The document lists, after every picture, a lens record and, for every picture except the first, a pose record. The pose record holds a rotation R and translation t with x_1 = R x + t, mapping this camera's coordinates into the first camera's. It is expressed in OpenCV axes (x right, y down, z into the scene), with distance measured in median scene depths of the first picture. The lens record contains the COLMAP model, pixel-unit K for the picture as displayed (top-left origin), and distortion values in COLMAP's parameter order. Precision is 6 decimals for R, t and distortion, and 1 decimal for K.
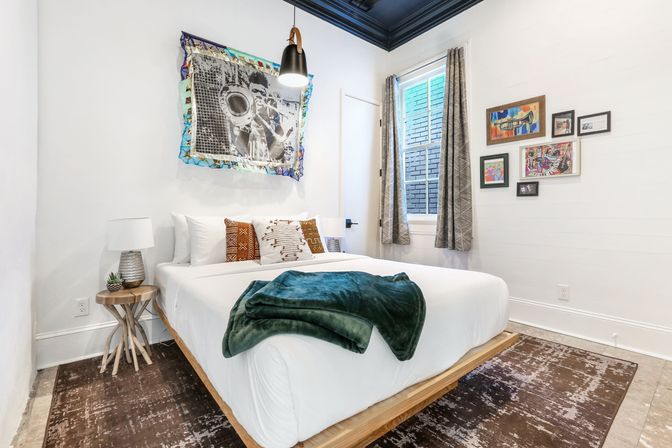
lens RADIAL K [[313.8, 0, 334.7], [0, 313.8, 213.3], [0, 0, 1]] dist [-0.002670, 0.000081]
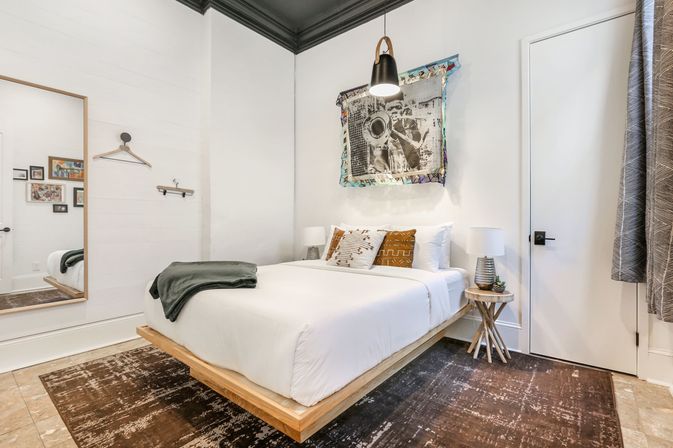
lens RADIAL K [[307.8, 0, 336.5], [0, 307.8, 224.0], [0, 0, 1]] dist [-0.004183, -0.000392]
pose [[0.224229, 0.014913, -0.974422, 0.759279], [0.009682, 0.999799, 0.017529, -0.016776], [0.974488, -0.013365, 0.224040, 0.595786]]
